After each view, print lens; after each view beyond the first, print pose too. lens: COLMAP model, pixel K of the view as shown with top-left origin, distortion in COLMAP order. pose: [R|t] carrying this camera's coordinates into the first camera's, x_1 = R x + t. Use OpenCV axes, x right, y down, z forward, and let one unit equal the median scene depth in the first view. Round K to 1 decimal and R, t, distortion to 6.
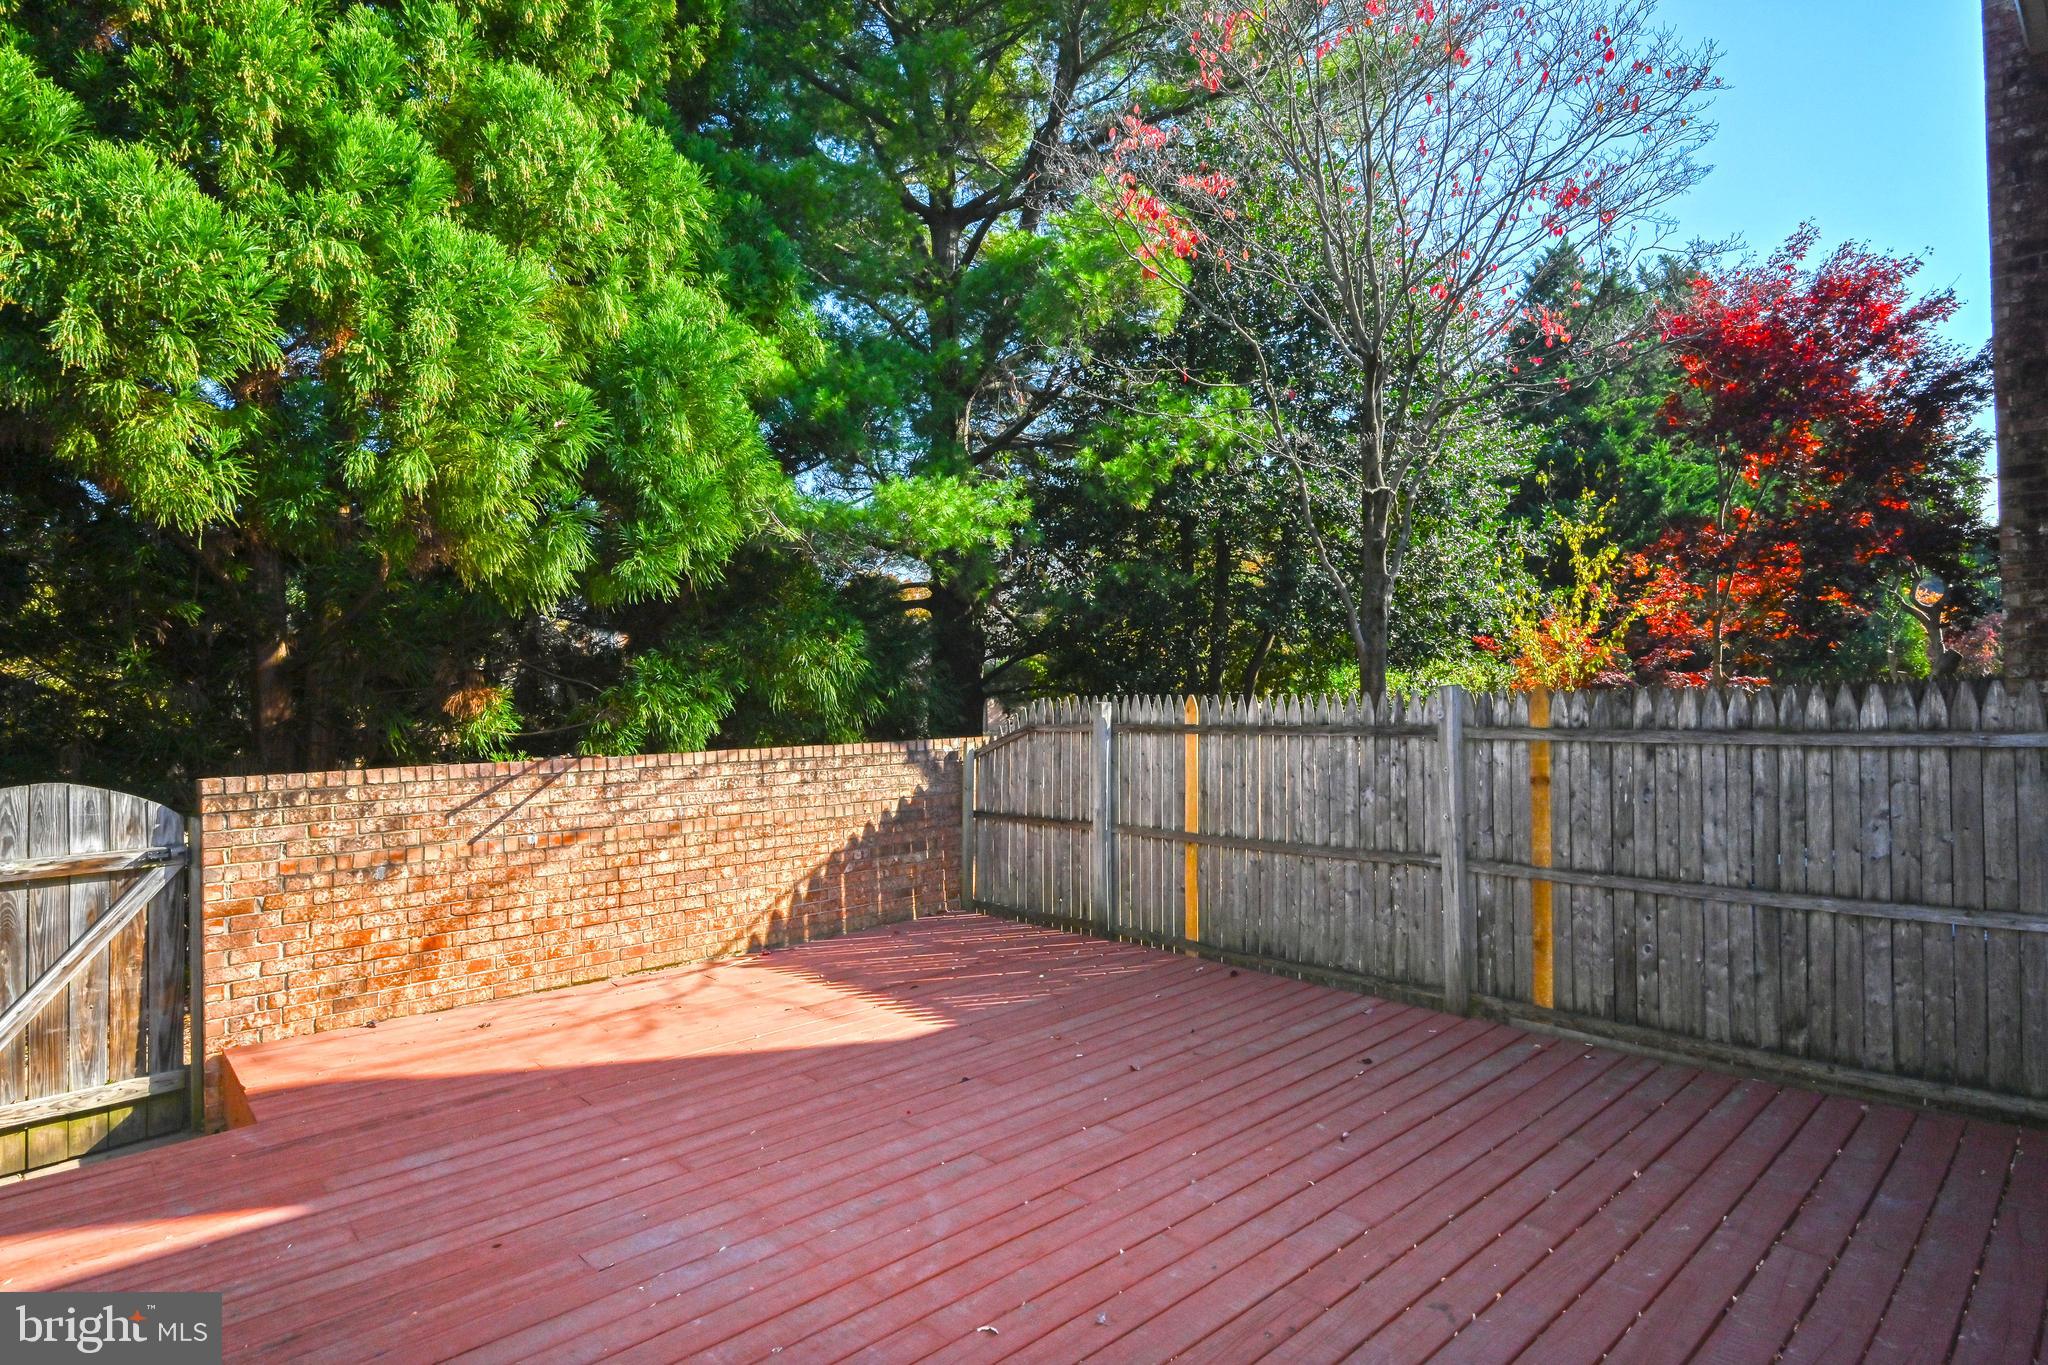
lens RADIAL K [[1080.2, 0, 1024.0], [0, 1080.2, 682.5], [0, 0, 1]] dist [-0.001355, -0.000066]
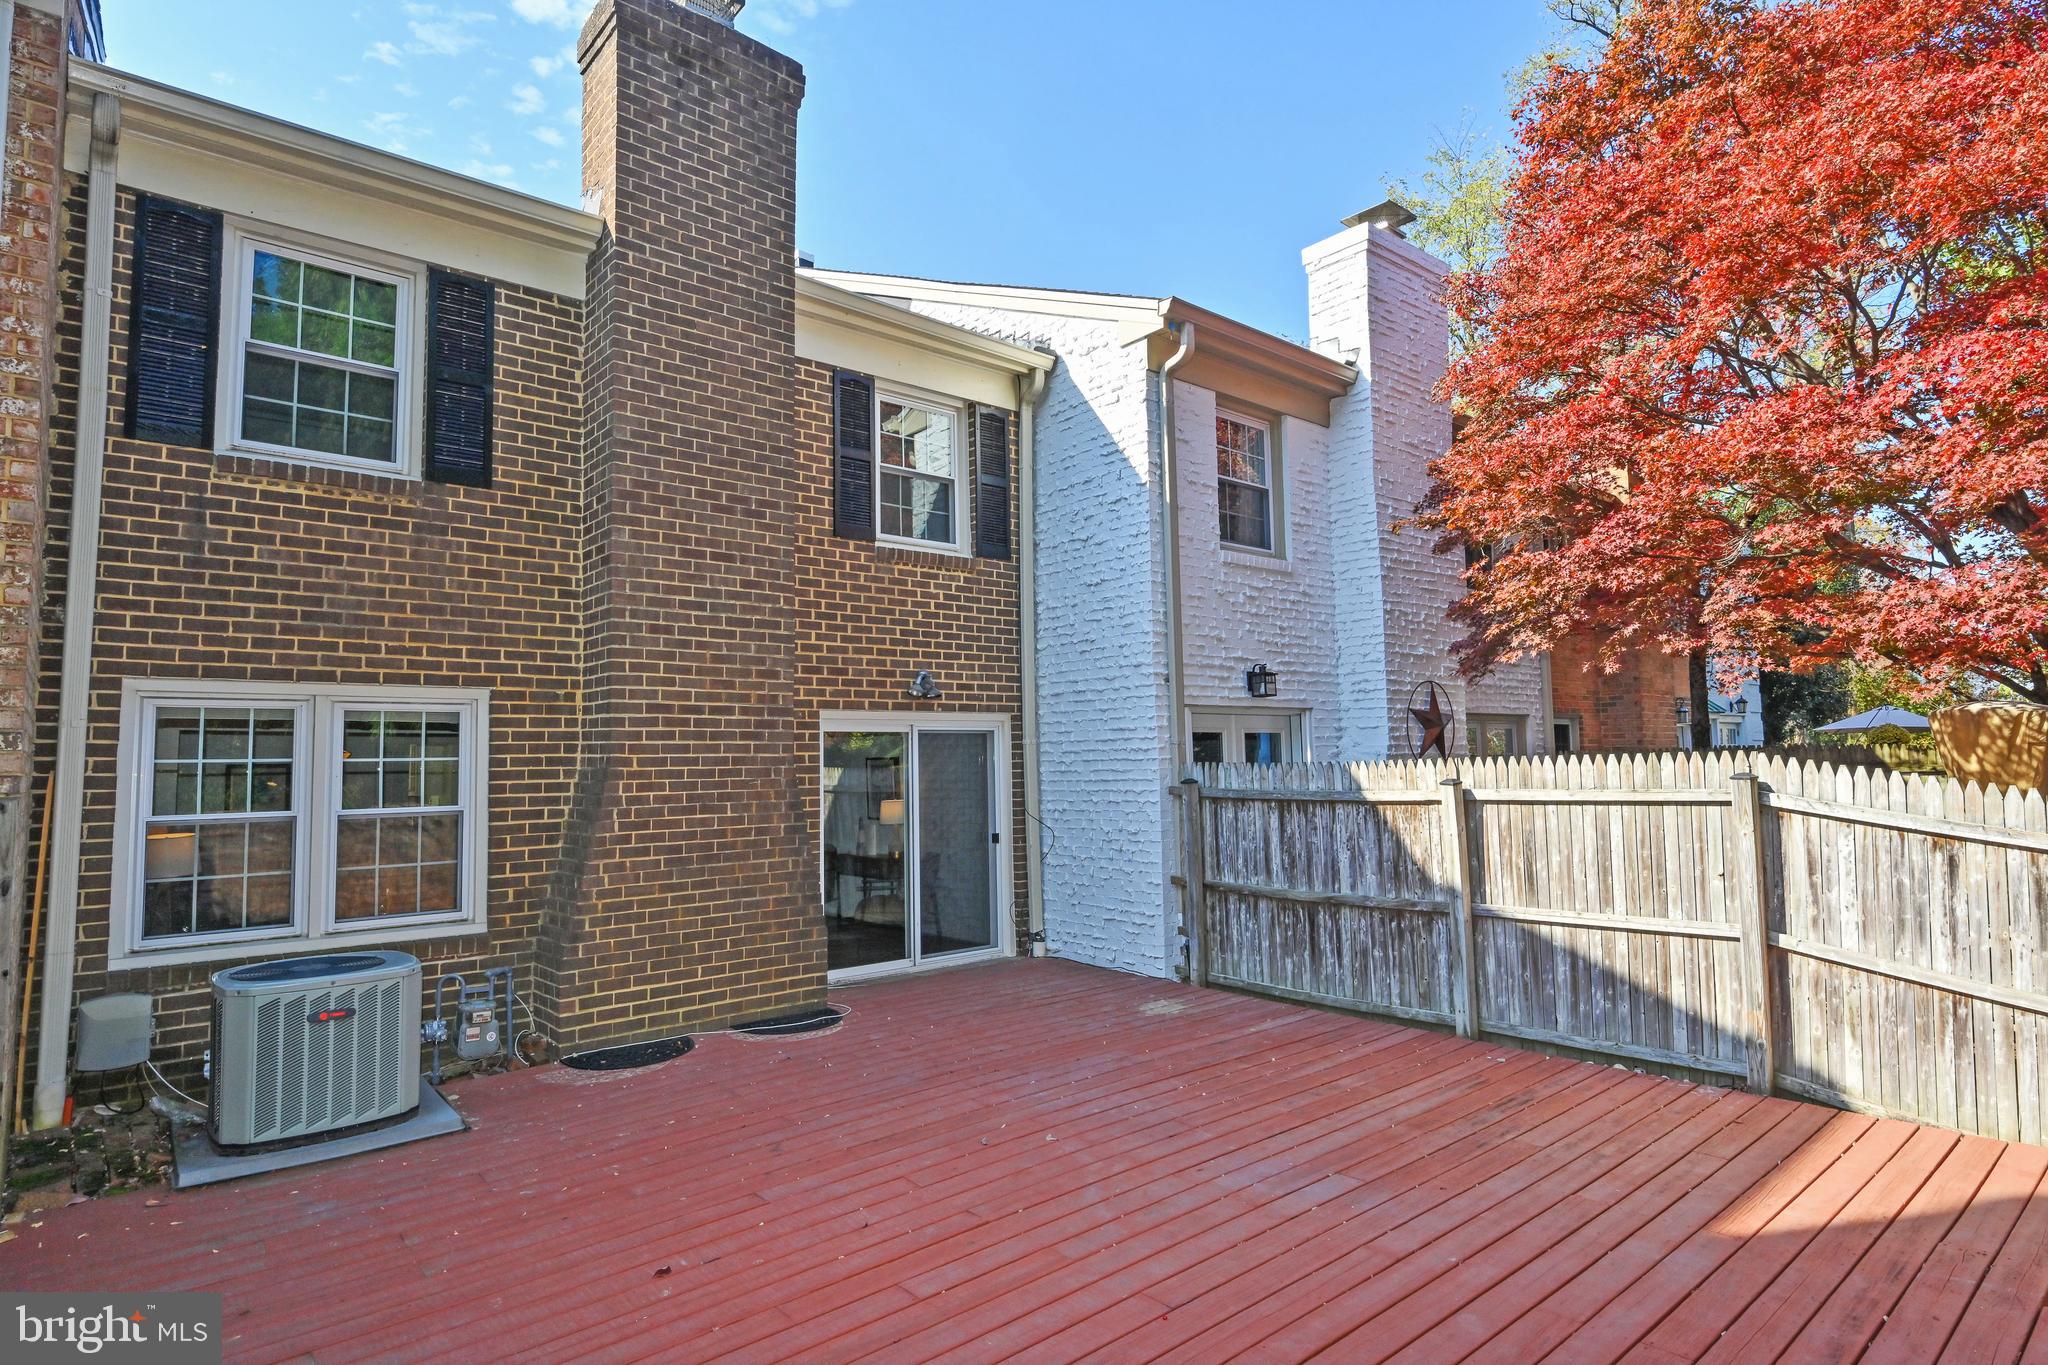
lens RADIAL K [[1080.2, 0, 1024.0], [0, 1080.2, 682.5], [0, 0, 1]] dist [-0.001355, -0.000066]
pose [[-0.998343, 0.039643, 0.041705, -0.042279], [0.036001, 0.995753, -0.084731, 0.012225], [-0.044887, -0.083089, -0.995531, 1.321212]]
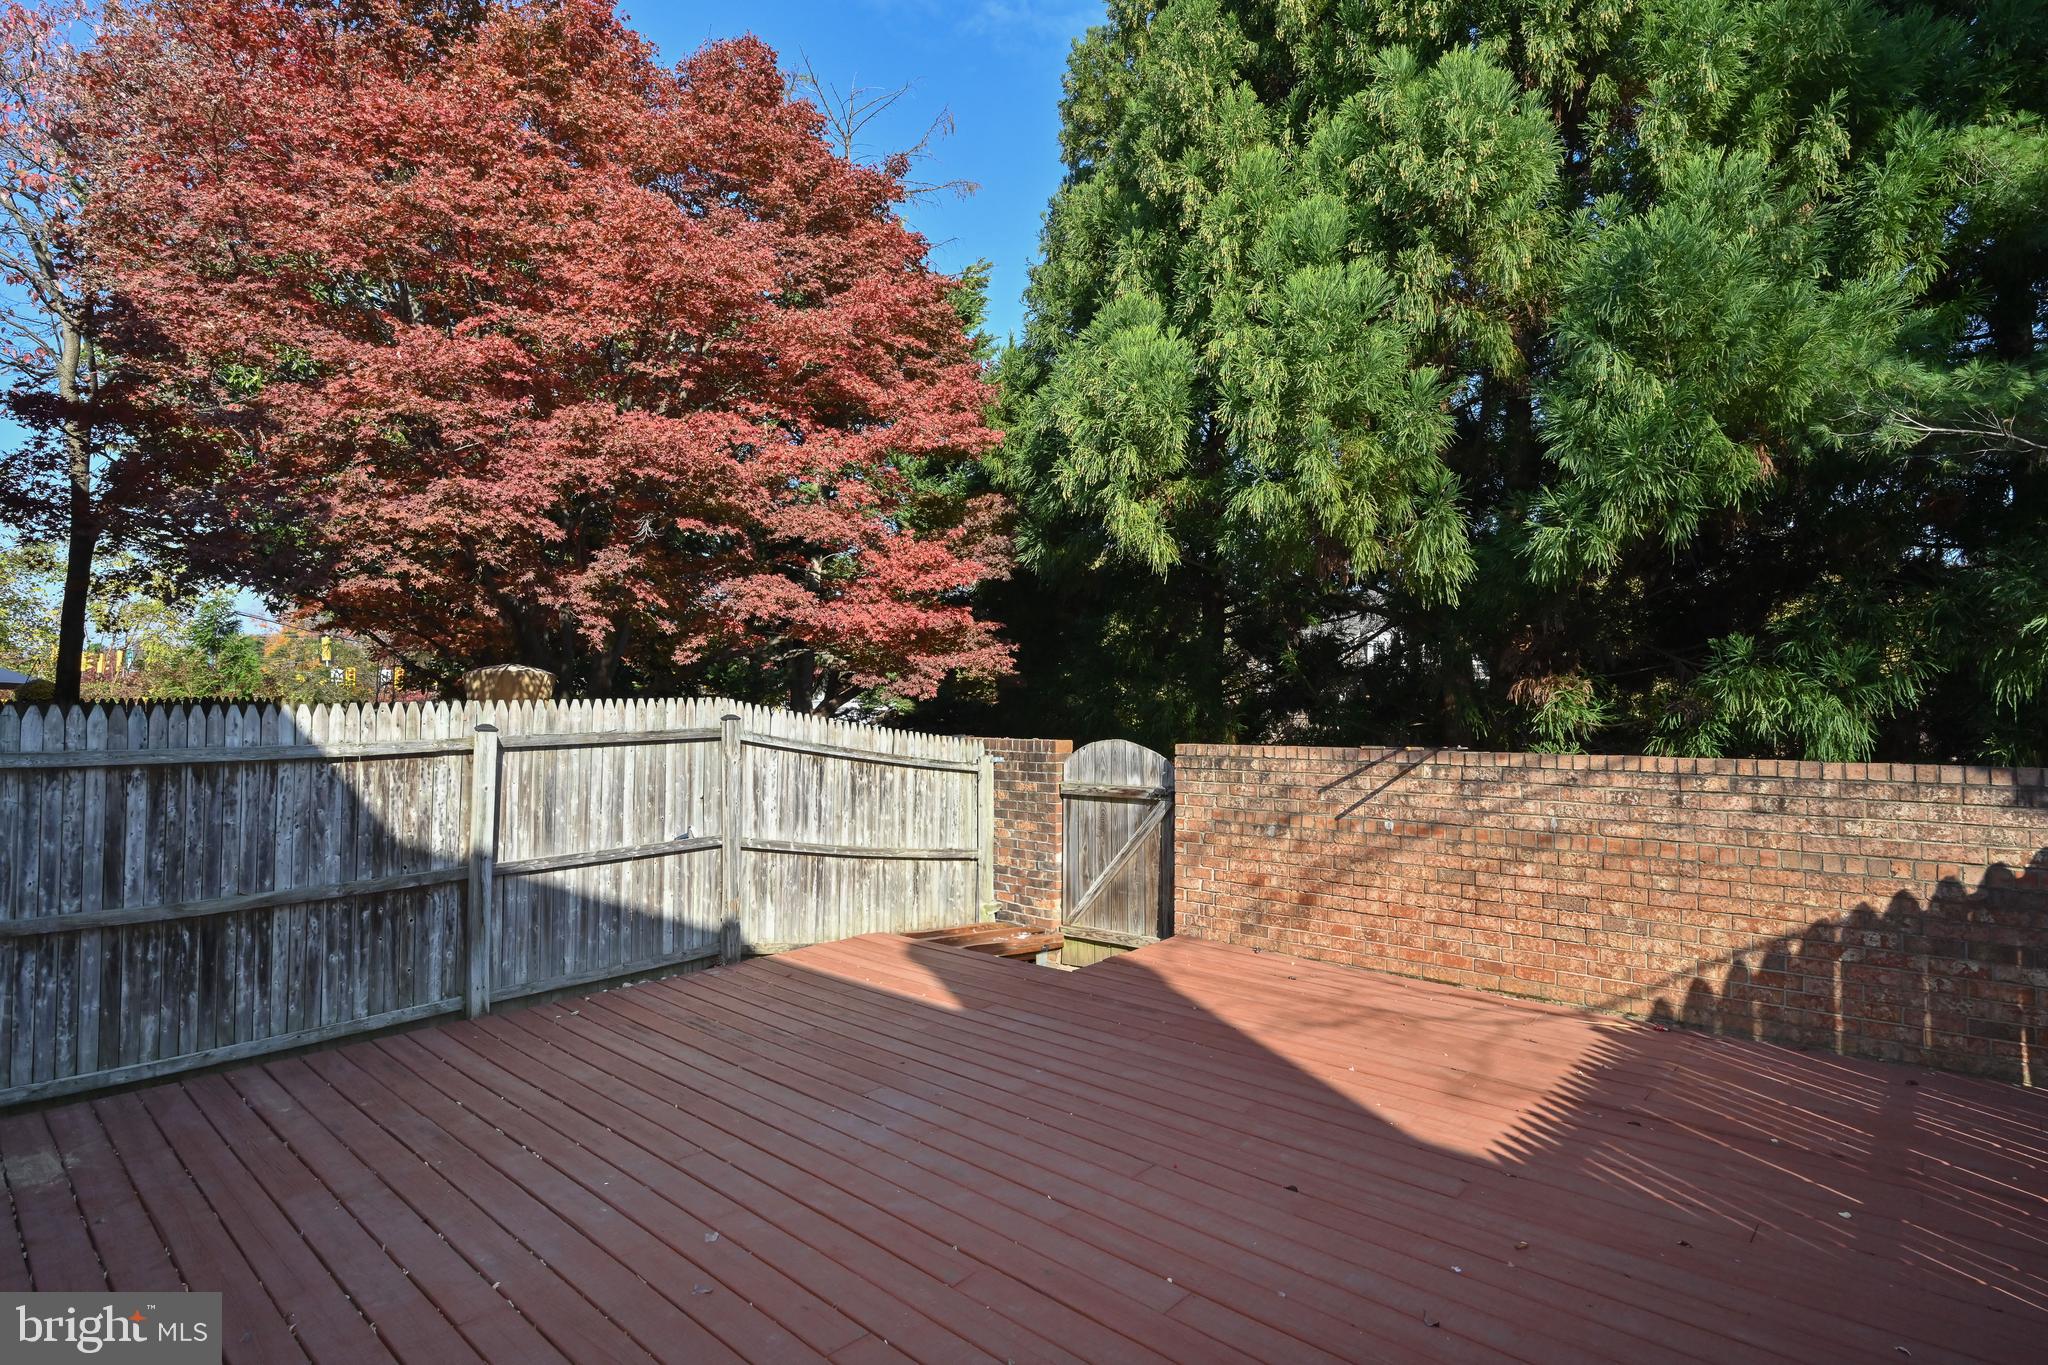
lens RADIAL K [[1046.5, 0, 1030.7], [0, 1046.5, 688.6], [0, 0, 1]] dist [-0.004499, -0.000739]
pose [[0.083987, 0.008376, -0.996432, 0.537503], [0.015791, 0.999828, 0.009736, -0.000654], [0.996342, -0.016552, 0.083840, 0.603645]]
